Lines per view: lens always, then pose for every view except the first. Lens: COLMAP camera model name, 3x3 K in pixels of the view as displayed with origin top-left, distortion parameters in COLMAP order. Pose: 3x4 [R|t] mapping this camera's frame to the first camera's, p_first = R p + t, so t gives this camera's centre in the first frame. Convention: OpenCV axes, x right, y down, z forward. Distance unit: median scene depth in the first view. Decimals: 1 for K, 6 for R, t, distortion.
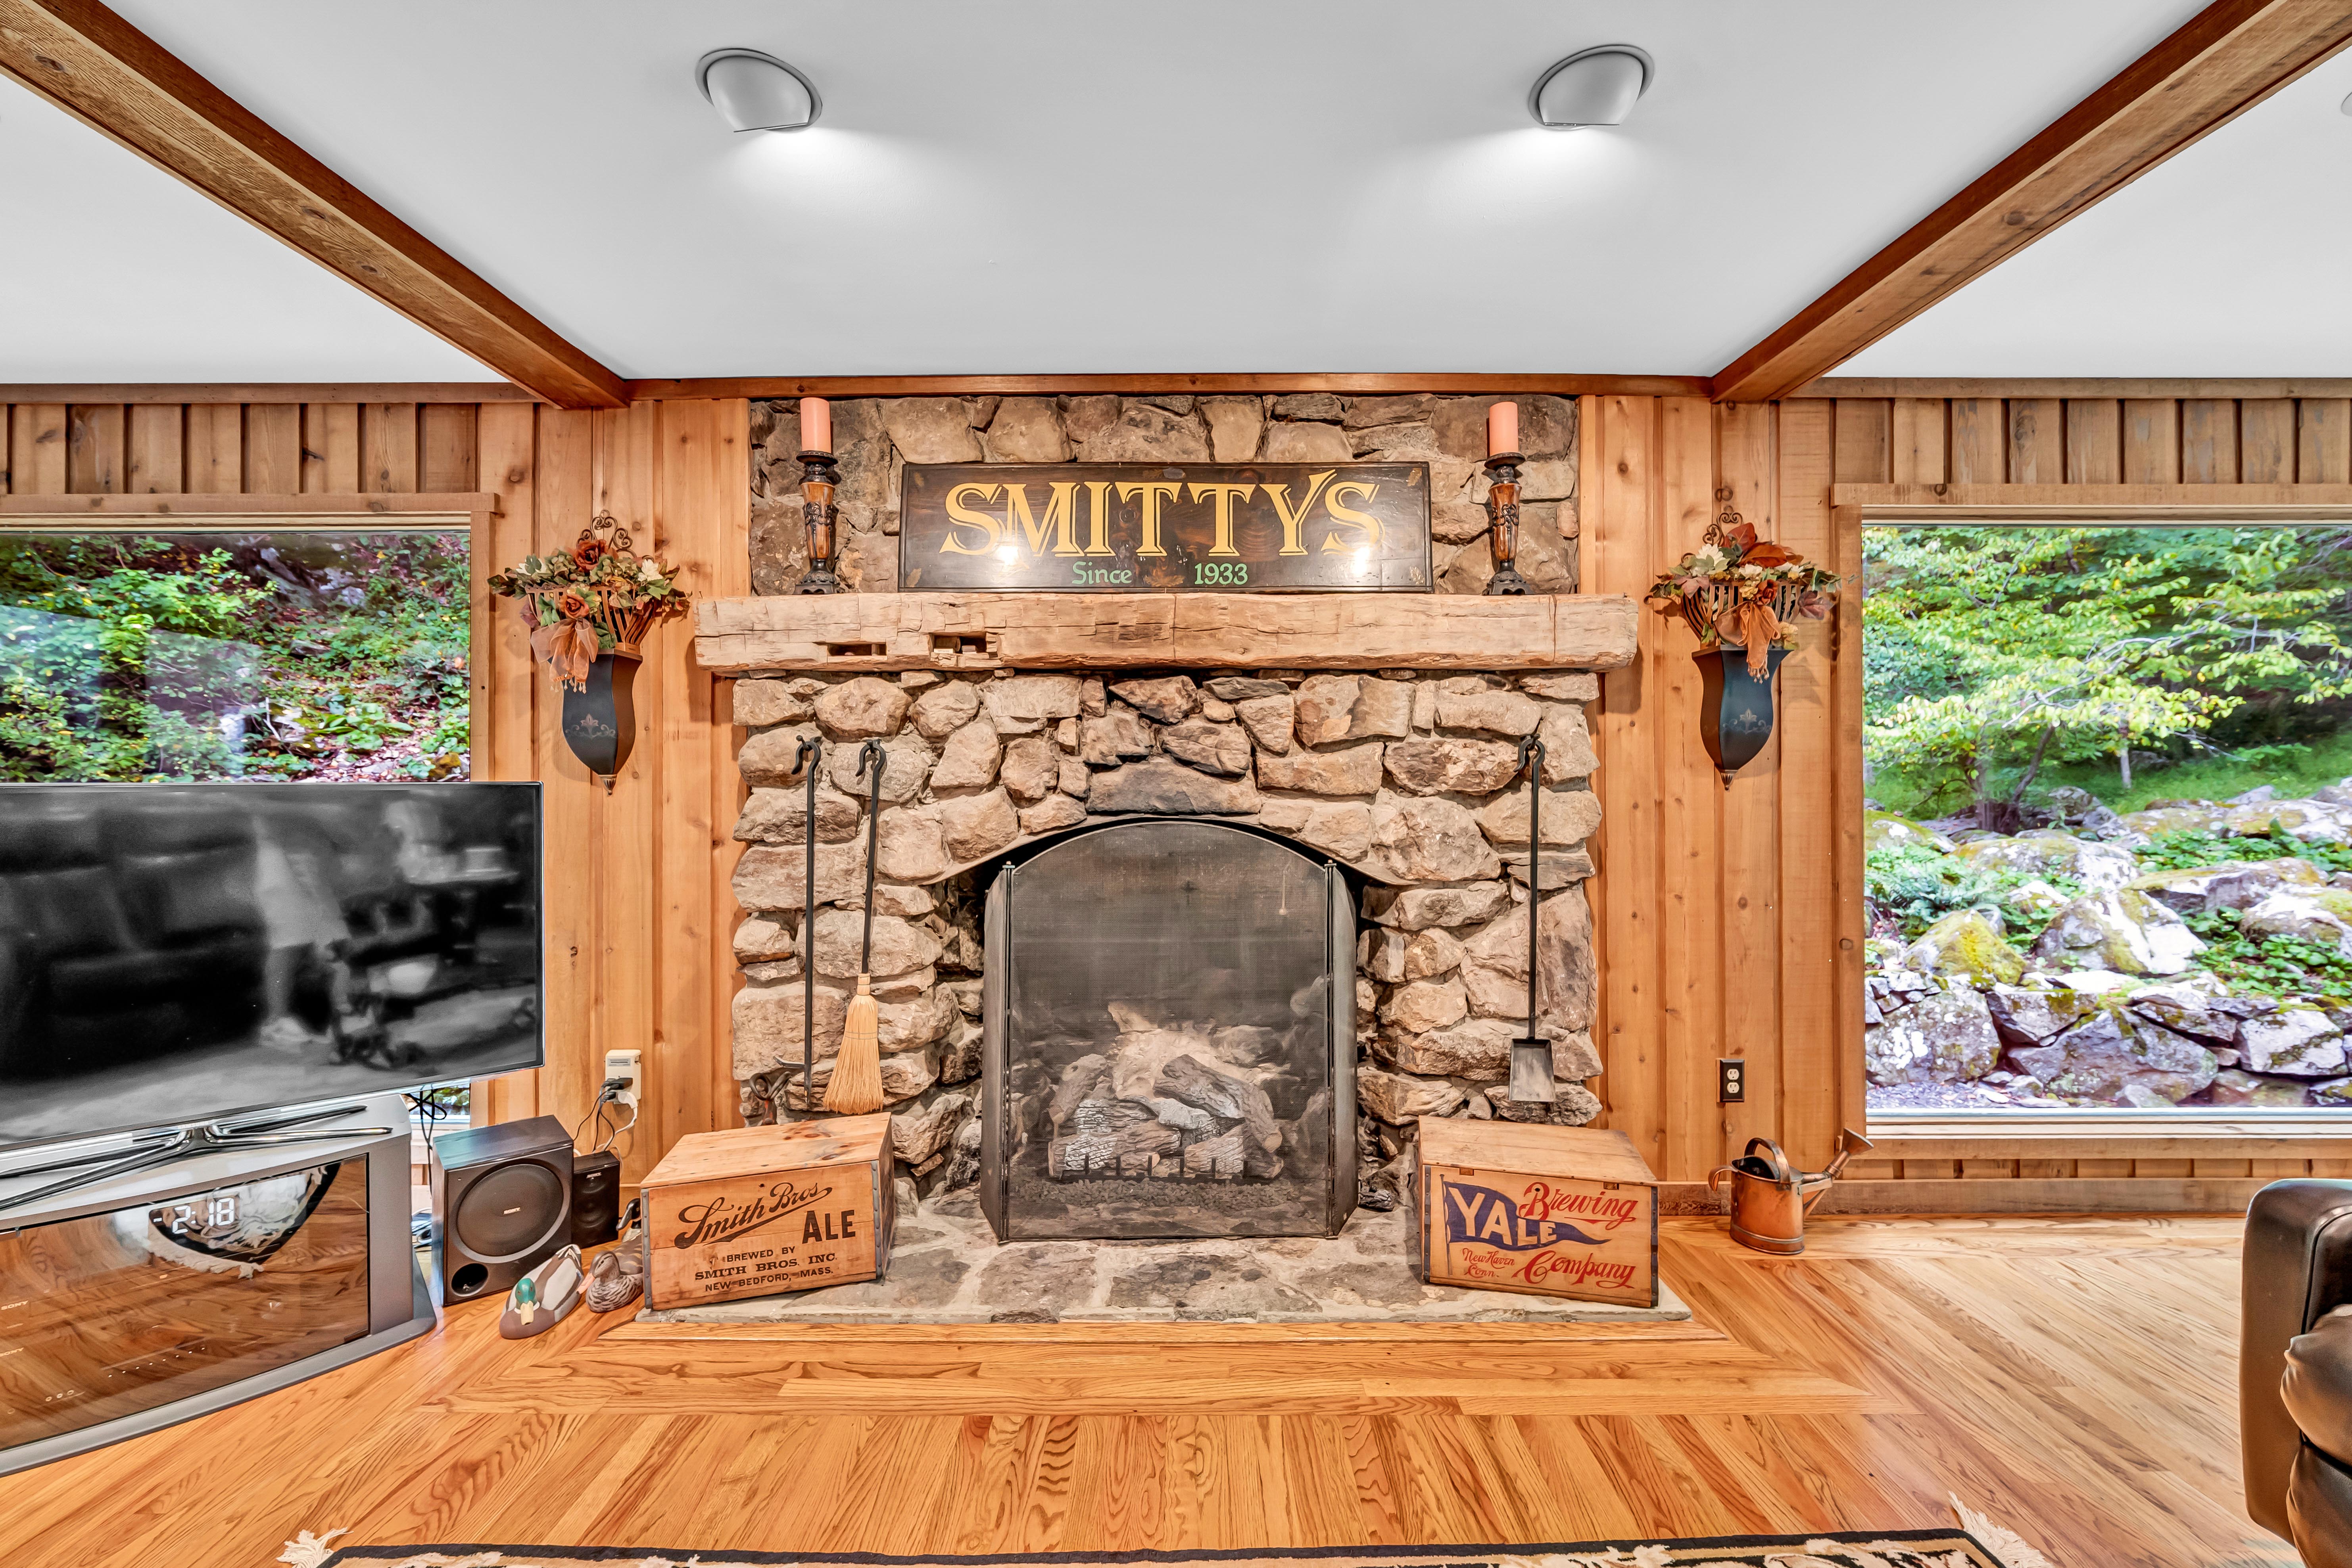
lens RADIAL K [[955.7, 0, 1177.6], [0, 955.7, 755.9], [0, 0, 1]] dist [-0.002121, -0.000024]
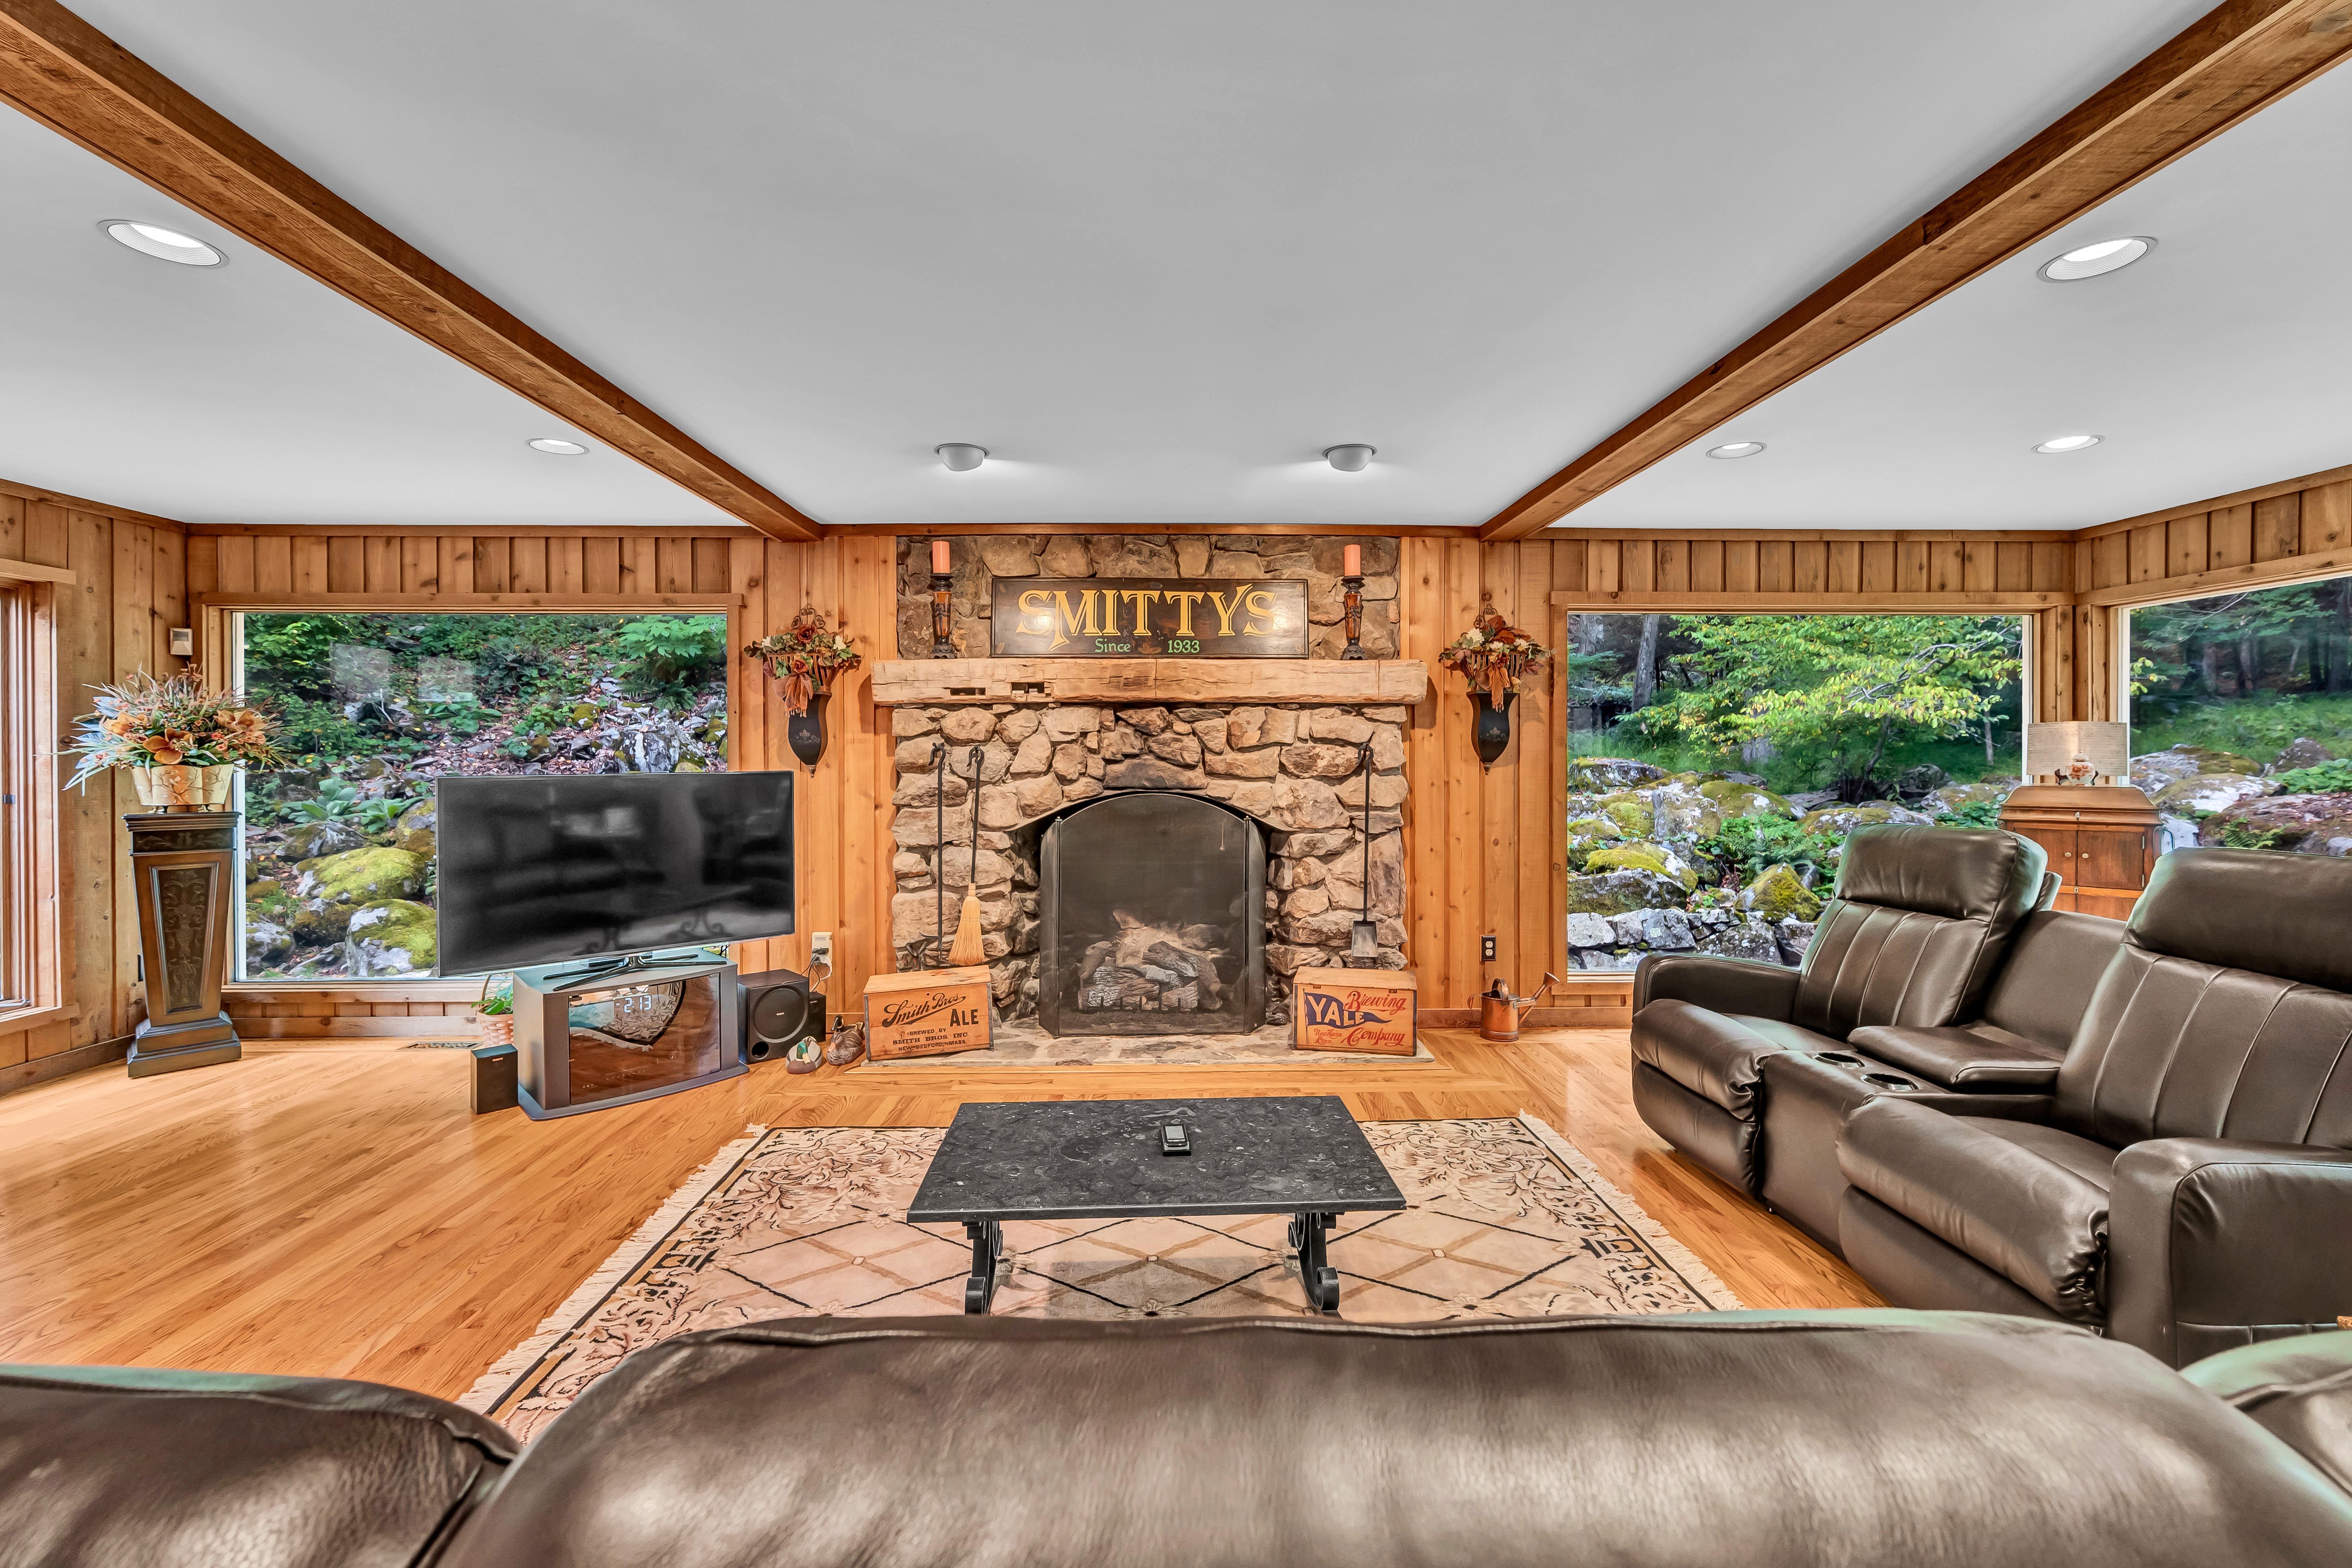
lens RADIAL K [[965.7, 0, 1175.7], [0, 965.7, 734.5], [0, 0, 1]] dist [-0.000834, 0.000351]
pose [[0.999829, 0.001151, 0.018450, 0.000122], [-0.001282, 0.999974, 0.007115, -0.047144], [-0.018442, -0.007137, 0.999804, -0.690700]]
